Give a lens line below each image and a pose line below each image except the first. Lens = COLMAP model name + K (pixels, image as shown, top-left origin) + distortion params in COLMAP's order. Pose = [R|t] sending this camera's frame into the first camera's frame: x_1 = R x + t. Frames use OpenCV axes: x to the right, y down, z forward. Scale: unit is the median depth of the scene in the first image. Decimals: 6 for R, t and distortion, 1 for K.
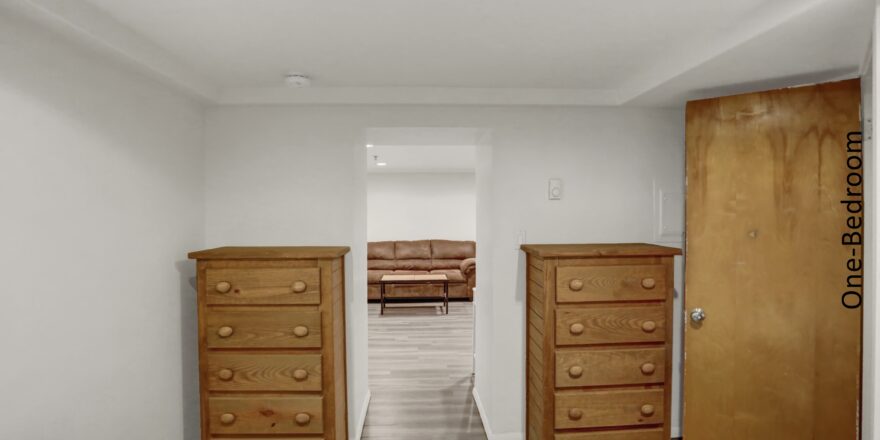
lens RADIAL K [[442.5, 0, 443.9], [0, 442.5, 209.9], [0, 0, 1]] dist [-0.035110, 0.000178]
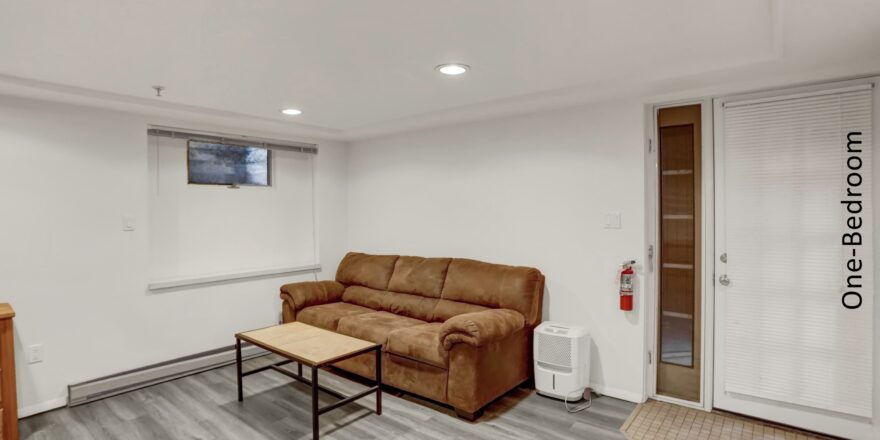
lens RADIAL K [[442.5, 0, 443.9], [0, 442.5, 209.9], [0, 0, 1]] dist [-0.035110, 0.000178]
pose [[0.733230, 0.003506, -0.679972, 0.306680], [0.004731, 0.999936, 0.010257, 0.008549], [0.679964, -0.010737, 0.733167, 0.646092]]
